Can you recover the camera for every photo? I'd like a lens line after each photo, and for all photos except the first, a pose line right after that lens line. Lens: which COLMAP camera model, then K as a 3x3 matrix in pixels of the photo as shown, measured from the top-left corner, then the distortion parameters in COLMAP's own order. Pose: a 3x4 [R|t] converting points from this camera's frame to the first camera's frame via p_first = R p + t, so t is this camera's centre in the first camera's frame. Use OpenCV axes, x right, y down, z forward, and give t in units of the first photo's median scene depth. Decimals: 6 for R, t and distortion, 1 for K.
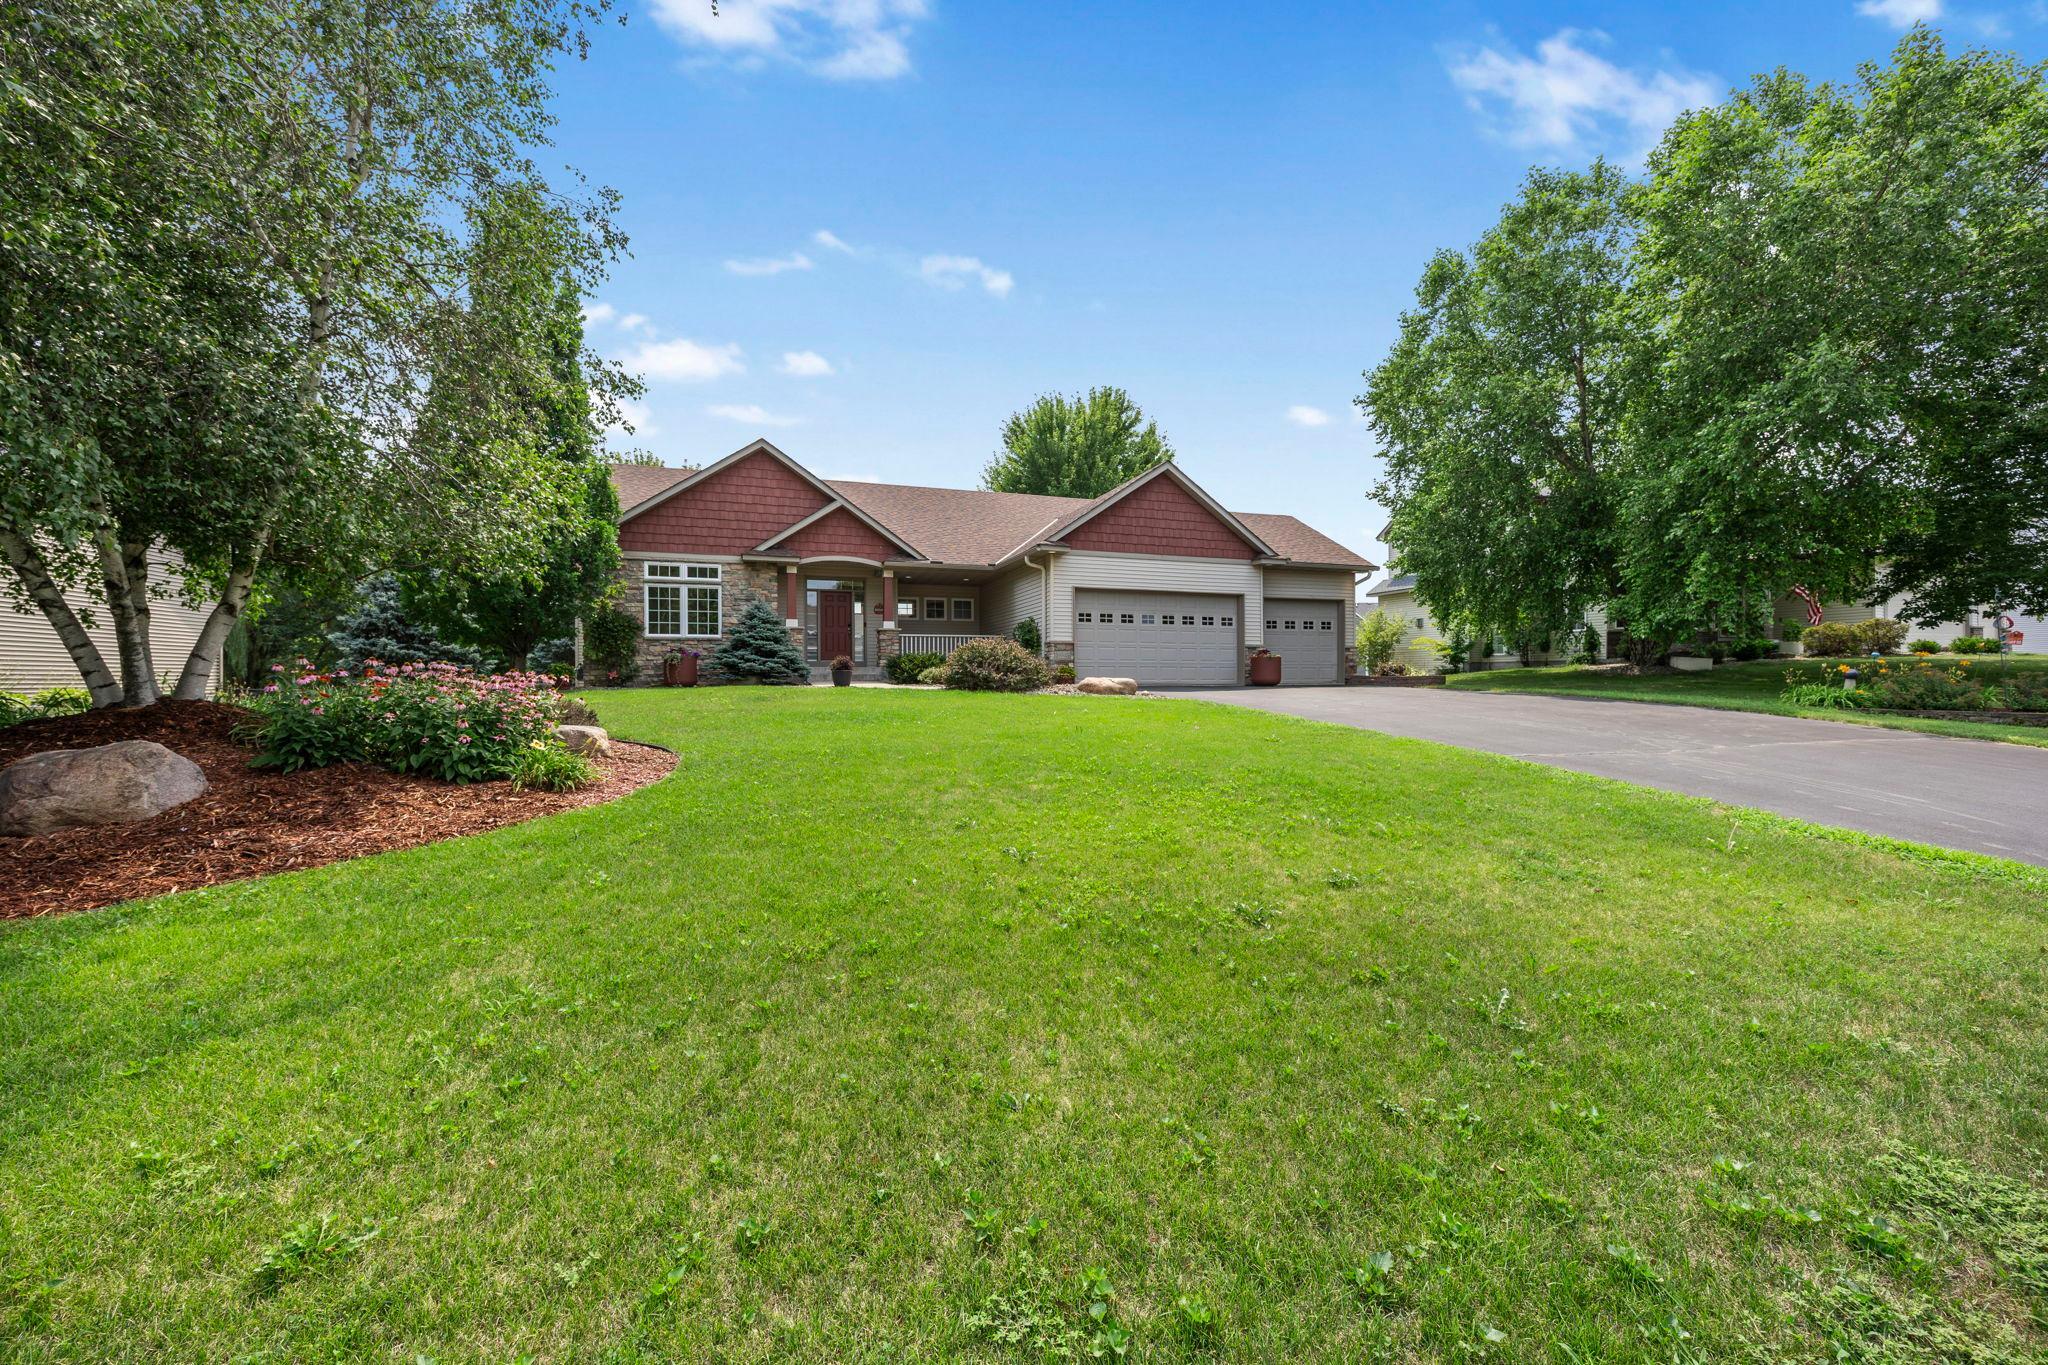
lens RADIAL K [[777.2, 0, 1033.8], [0, 777.2, 680.2], [0, 0, 1]] dist [-0.001094, -0.000061]
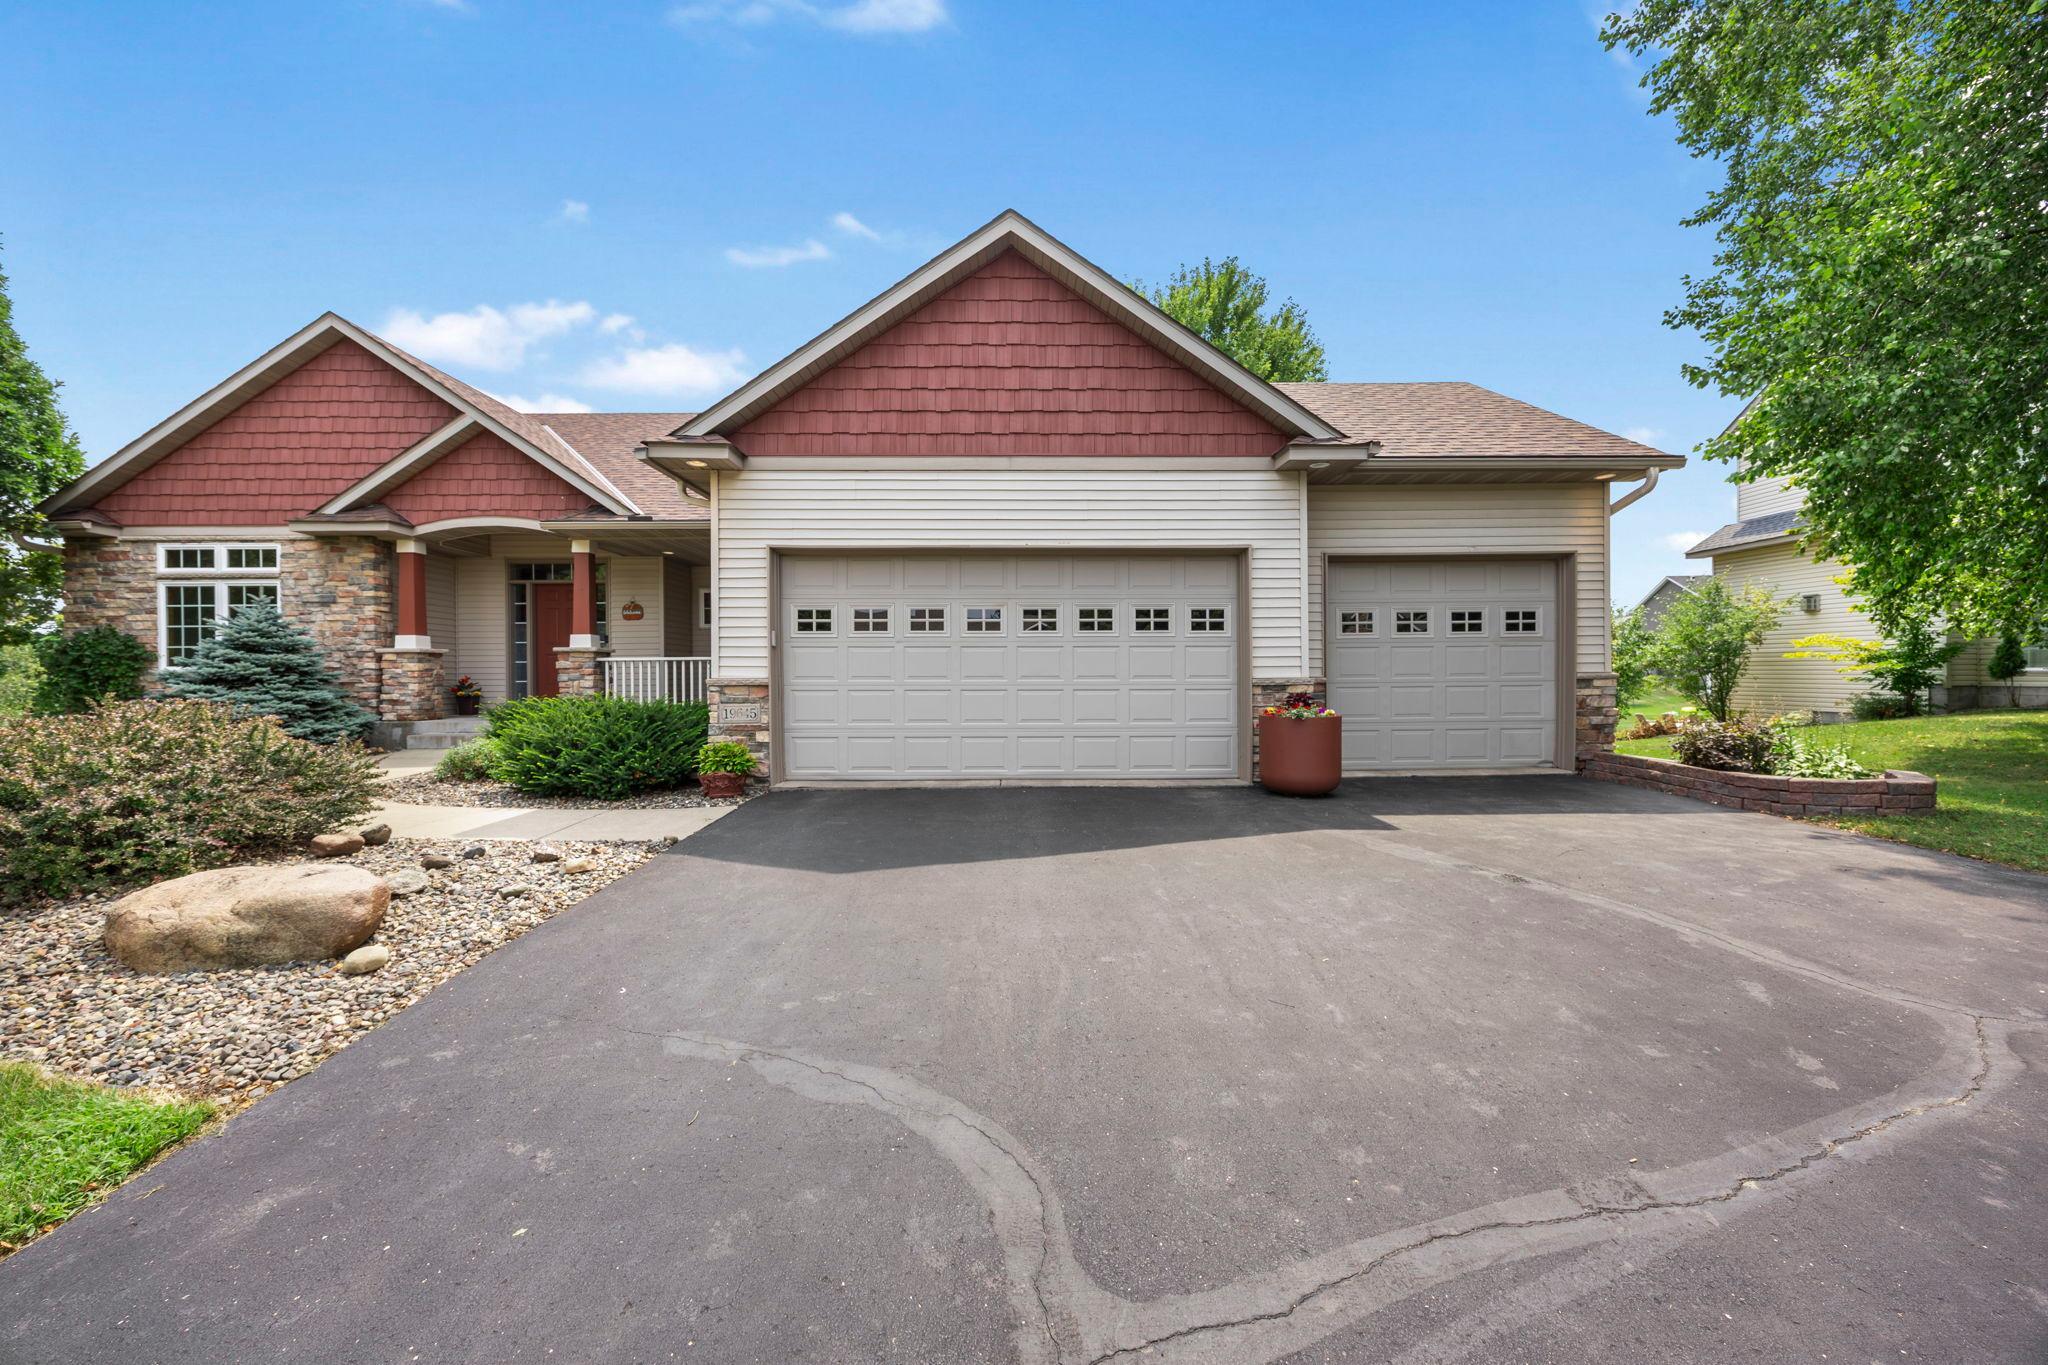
lens RADIAL K [[787.0, 0, 1028.3], [0, 787.0, 679.5], [0, 0, 1]] dist [-0.002961, -0.000436]
pose [[0.950416, -0.001209, -0.310980, 0.298283], [0.003149, 0.999979, 0.005736, -0.049779], [0.310966, -0.006431, 0.950399, 0.618982]]
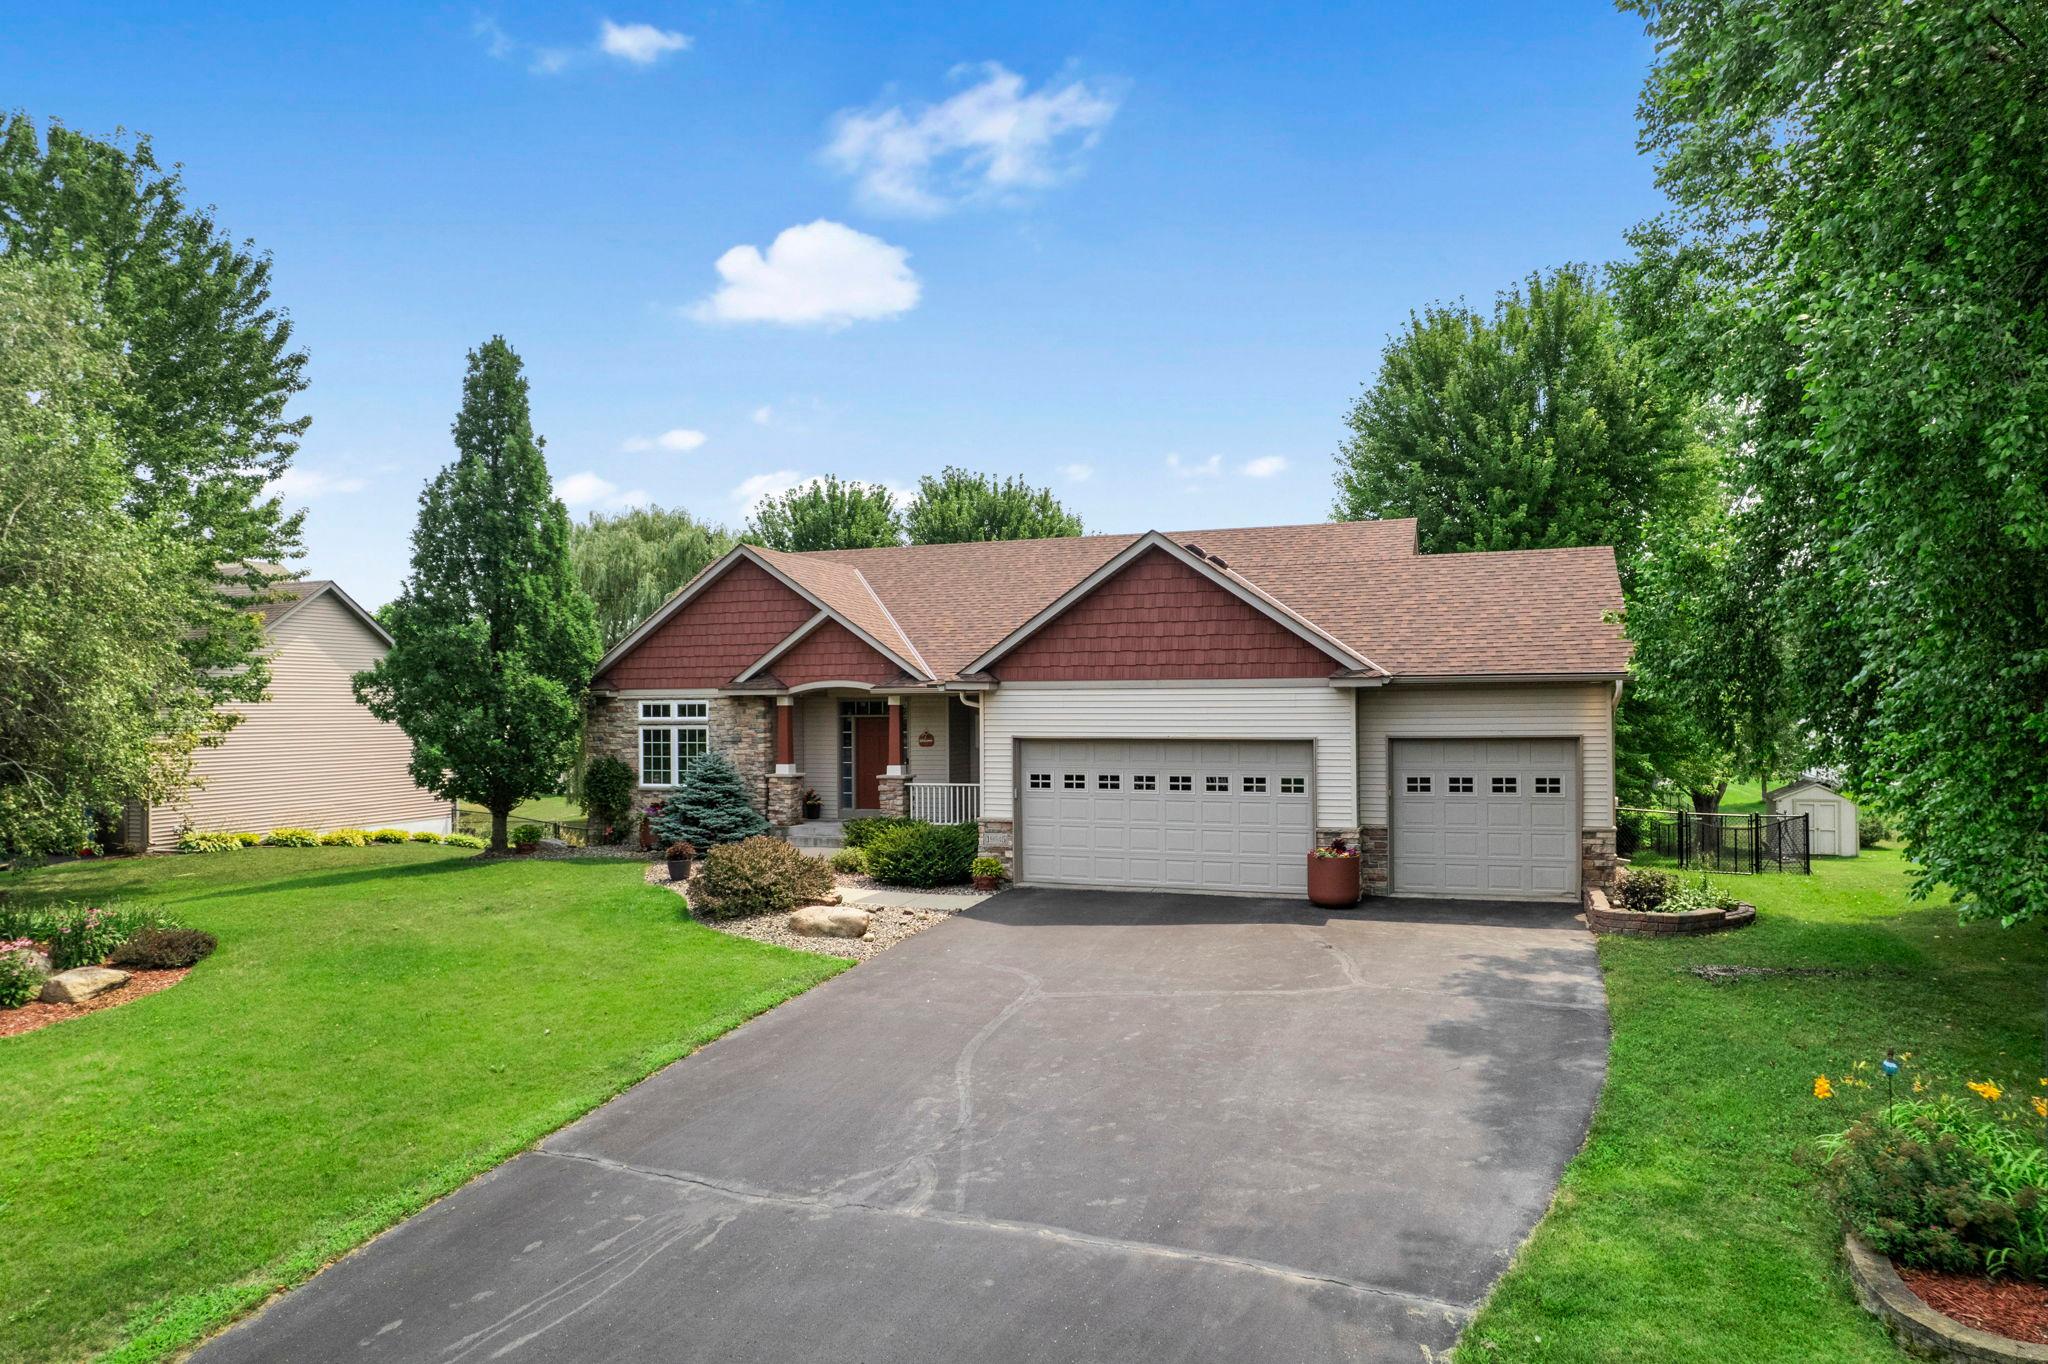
lens RADIAL K [[1307.8, 0, 1024.0], [0, 1307.8, 682.0], [0, 0, 1]] dist [-0.051123, 0.017117]
pose [[0.777492, -0.014486, -0.628725, 0.732521], [0.004048, 0.999829, -0.018029, -0.140931], [0.628879, 0.011472, 0.777418, 0.127882]]
